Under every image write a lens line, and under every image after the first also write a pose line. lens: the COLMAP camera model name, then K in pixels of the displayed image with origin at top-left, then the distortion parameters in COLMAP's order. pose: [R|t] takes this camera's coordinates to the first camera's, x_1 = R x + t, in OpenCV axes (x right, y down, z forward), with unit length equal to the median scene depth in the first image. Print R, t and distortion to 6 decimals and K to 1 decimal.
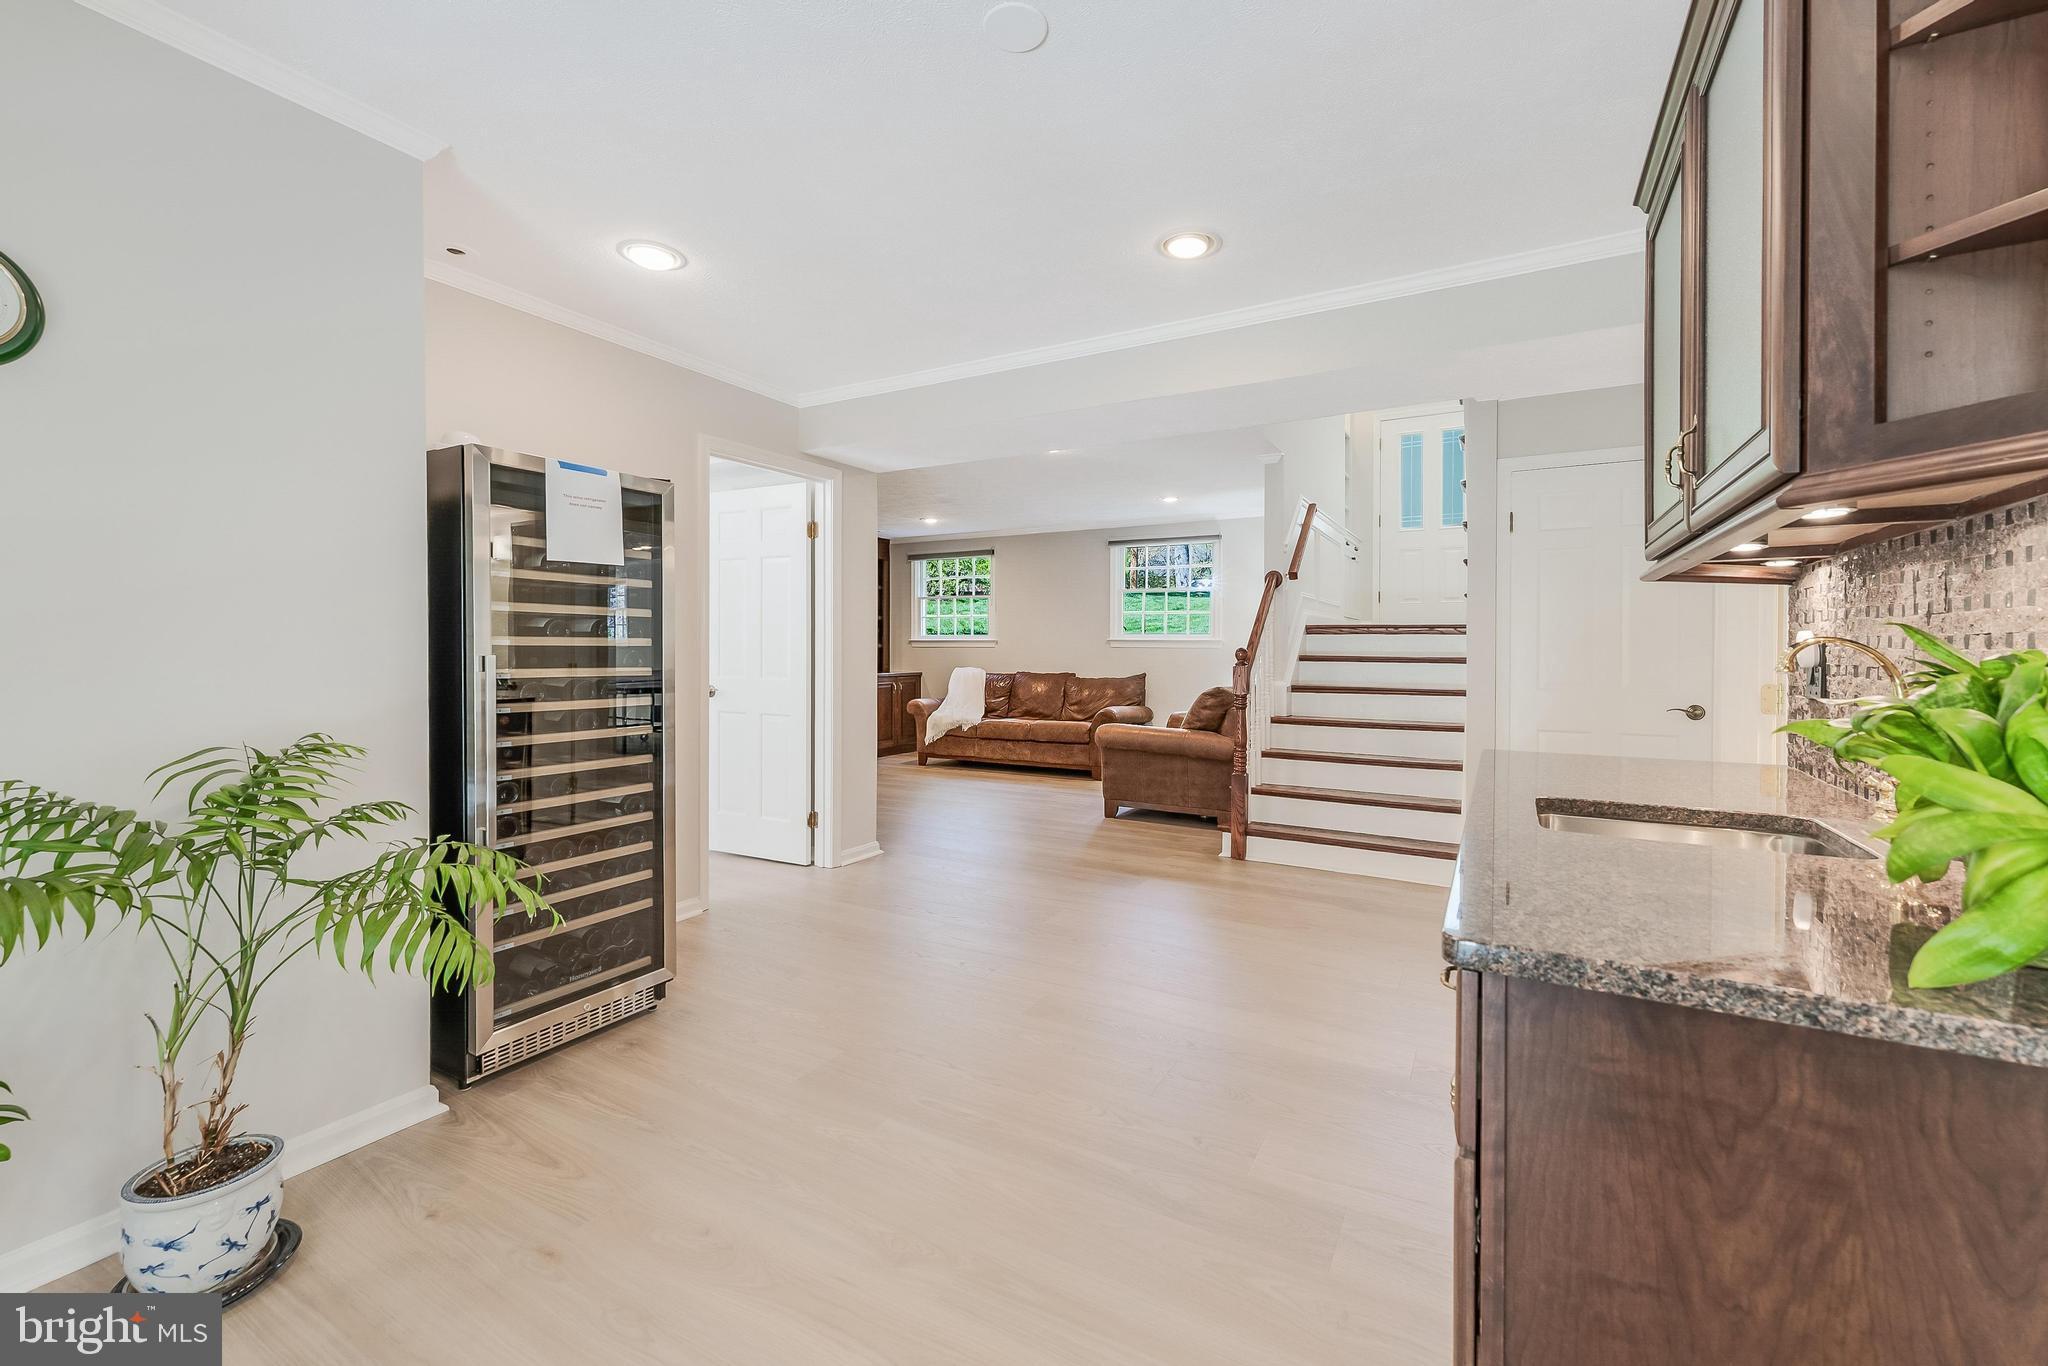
lens RADIAL K [[830.4, 0, 1045.2], [0, 830.4, 651.0], [0, 0, 1]] dist [0.000269, 0.000042]
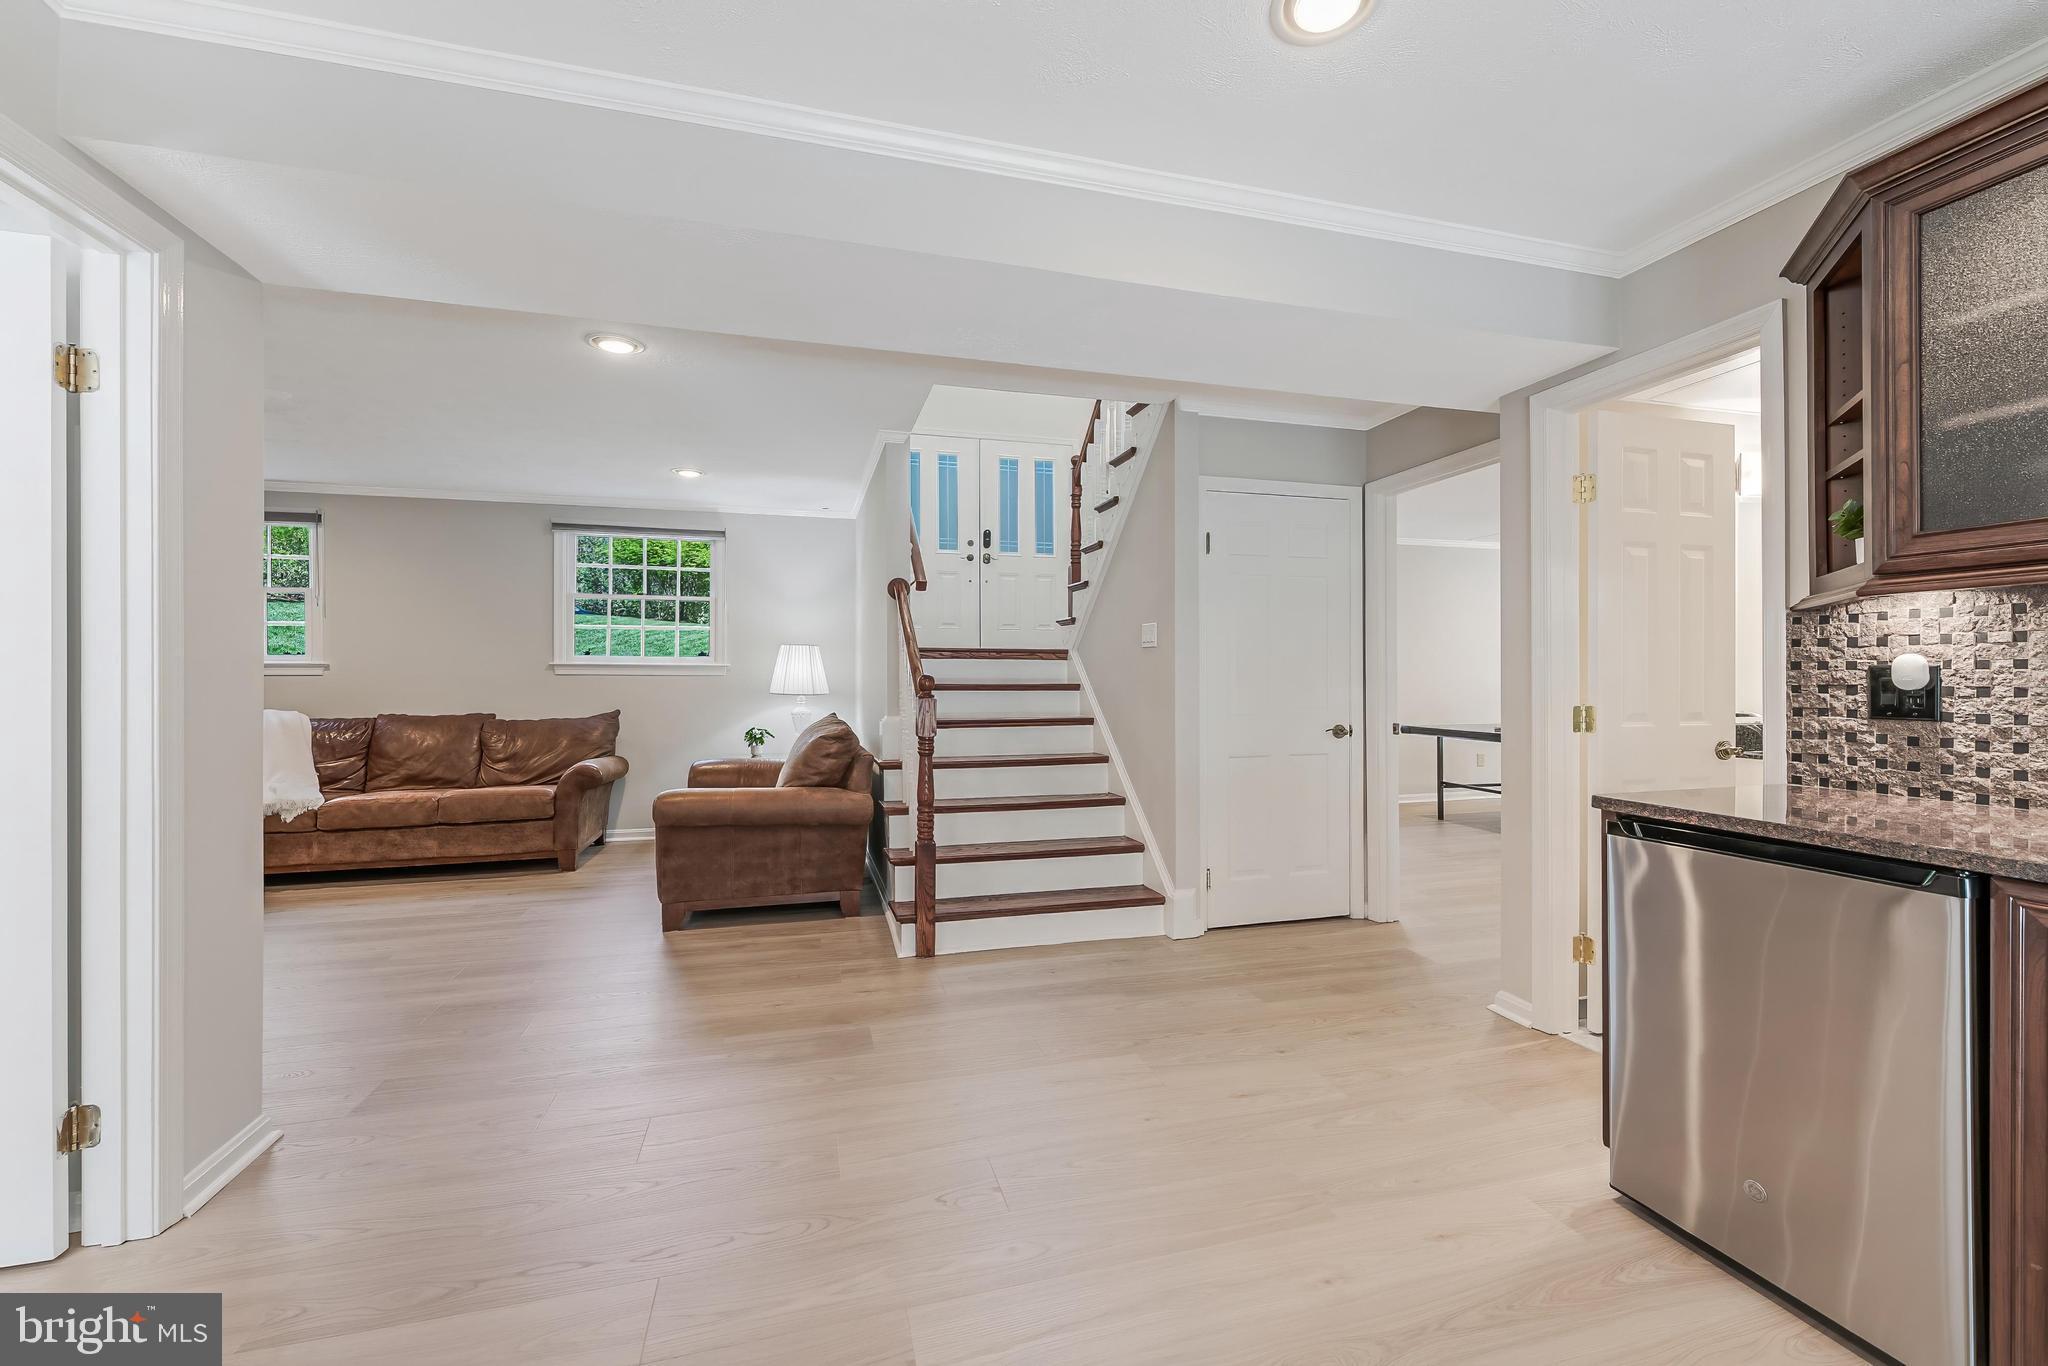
lens RADIAL K [[827.2, 0, 1032.7], [0, 827.2, 677.7], [0, 0, 1]] dist [0.001237, 0.000199]
pose [[0.717286, -0.007649, 0.696737, -0.126180], [0.007733, 0.999966, 0.003016, -0.001374], [-0.696736, 0.003225, 0.717321, 0.230018]]
